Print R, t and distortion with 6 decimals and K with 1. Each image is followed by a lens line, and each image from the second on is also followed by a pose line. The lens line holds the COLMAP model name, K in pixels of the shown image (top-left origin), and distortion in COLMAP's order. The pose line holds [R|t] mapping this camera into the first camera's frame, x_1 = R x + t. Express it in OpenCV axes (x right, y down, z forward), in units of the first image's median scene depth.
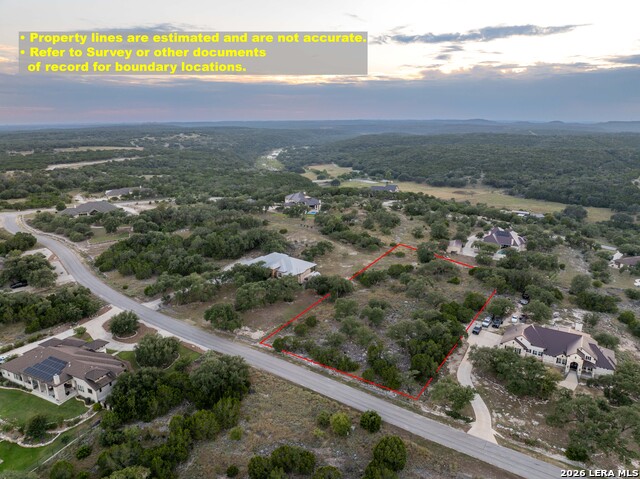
lens RADIAL K [[454.6, 0, 319.2], [0, 454.6, 237.6], [0, 0, 1]] dist [-0.043705, 0.013457]
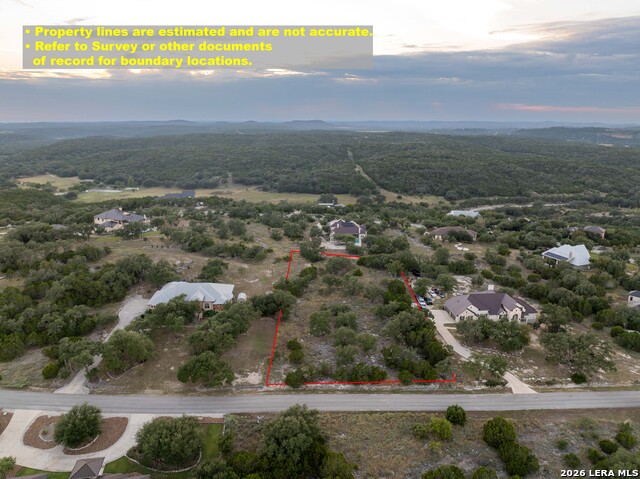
lens RADIAL K [[454.6, 0, 325.9], [0, 454.6, 239.9], [0, 0, 1]] dist [-0.043705, 0.013457]
pose [[0.801397, -0.150610, 0.578860, -0.287865], [0.148987, 0.987540, 0.050679, -0.036961], [-0.579280, 0.045629, 0.813851, 0.139305]]
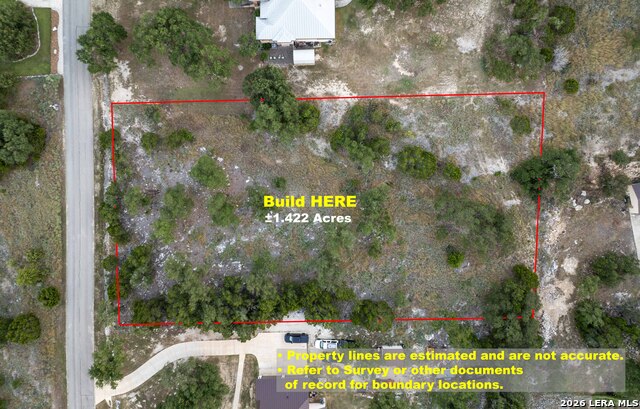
lens RADIAL K [[441.7, 0, 321.1], [0, 441.7, 202.4], [0, 0, 1]] dist [-0.028859, 0.004617]
pose [[0.538365, 0.840453, -0.061657, 0.145513], [-0.194983, 0.195410, 0.961143, -0.319397], [0.819844, -0.505424, 0.269076, 0.594609]]
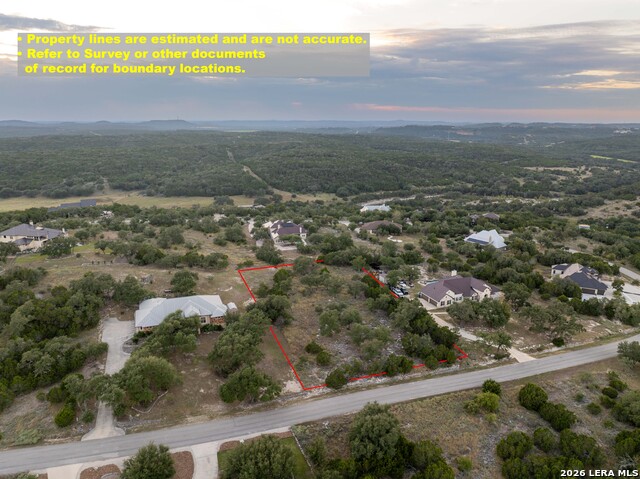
lens RADIAL K [[454.6, 0, 324.3], [0, 454.6, 242.7], [0, 0, 1]] dist [-0.043705, 0.013457]
pose [[0.592676, -0.206919, 0.778409, -0.413034], [0.198809, 0.974117, 0.107571, -0.068803], [-0.780520, 0.091000, 0.618473, 0.260345]]
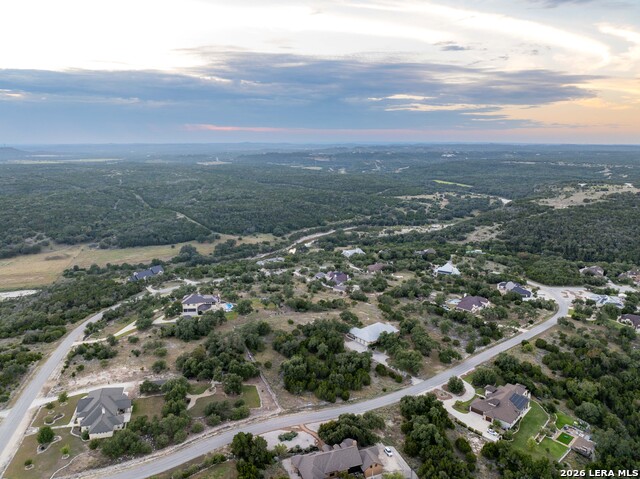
lens RADIAL K [[454.6, 0, 320.8], [0, 454.6, 239.1], [0, 0, 1]] dist [-0.043705, 0.013457]
pose [[0.300873, -0.202073, 0.932010, -1.166649], [0.242928, 0.961294, 0.129999, -0.373032], [-0.922205, 0.187298, 0.338317, 0.482305]]
